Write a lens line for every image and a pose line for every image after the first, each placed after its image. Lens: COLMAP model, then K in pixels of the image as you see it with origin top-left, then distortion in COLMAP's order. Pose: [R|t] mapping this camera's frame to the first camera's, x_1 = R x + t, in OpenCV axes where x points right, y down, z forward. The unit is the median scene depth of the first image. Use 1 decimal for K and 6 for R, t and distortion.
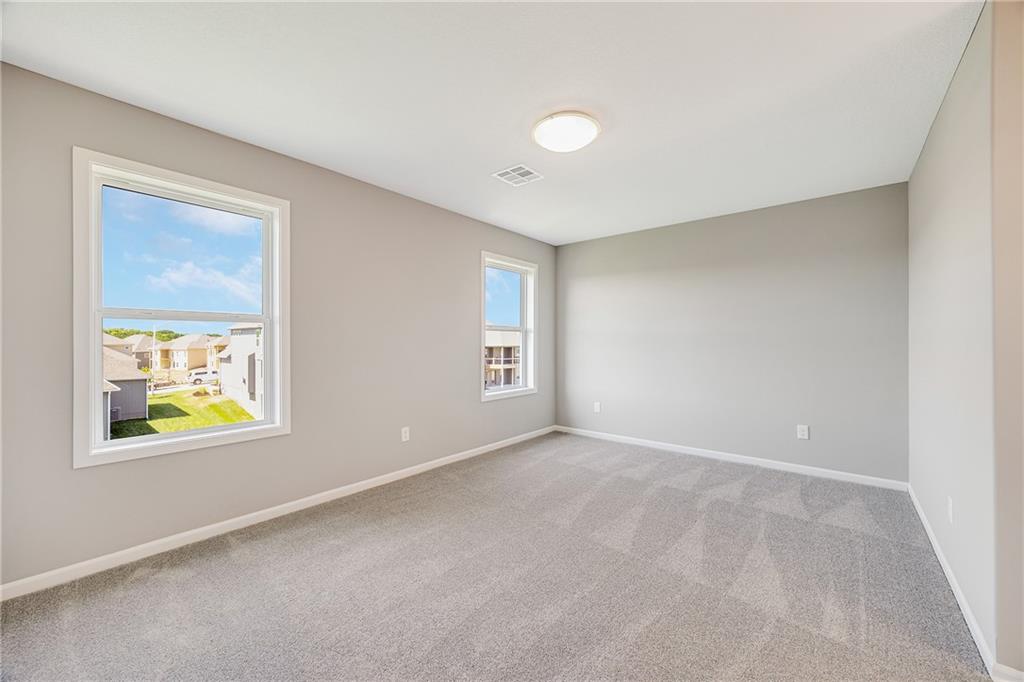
lens RADIAL K [[394.0, 0, 509.0], [0, 394.0, 340.4], [0, 0, 1]] dist [0.000096, 0.000000]
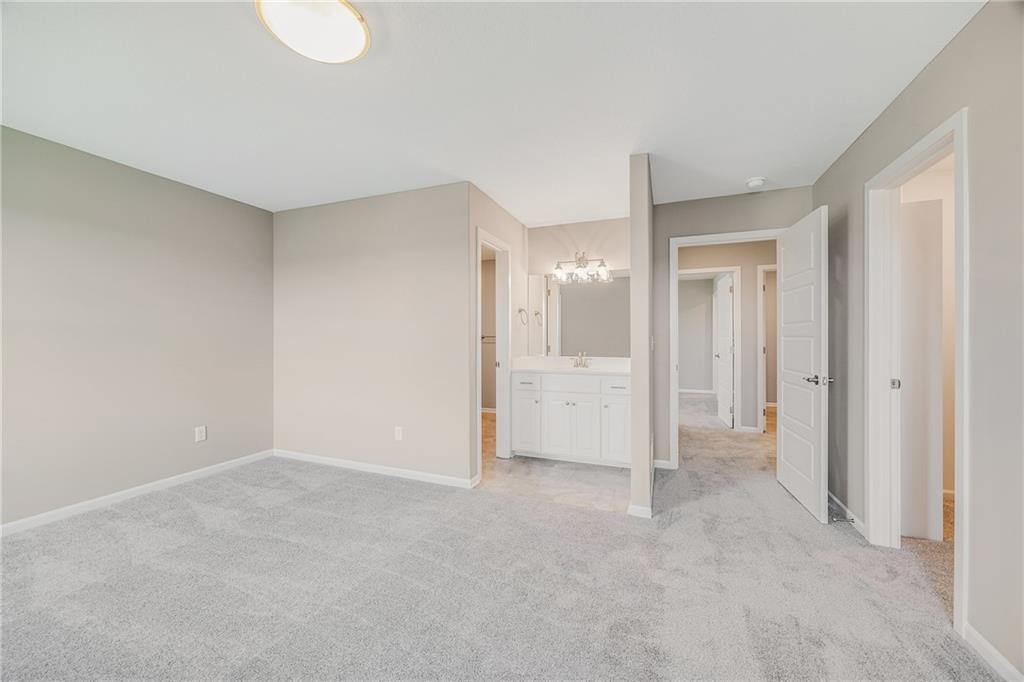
lens RADIAL K [[394.0, 0, 516.2], [0, 394.0, 341.7], [0, 0, 1]] dist [0.000096, 0.000000]
pose [[-0.347463, -0.003025, 0.937689, -0.470949], [-0.004946, 0.999987, 0.001393, 0.009410], [-0.937681, -0.004153, -0.347473, 0.737358]]
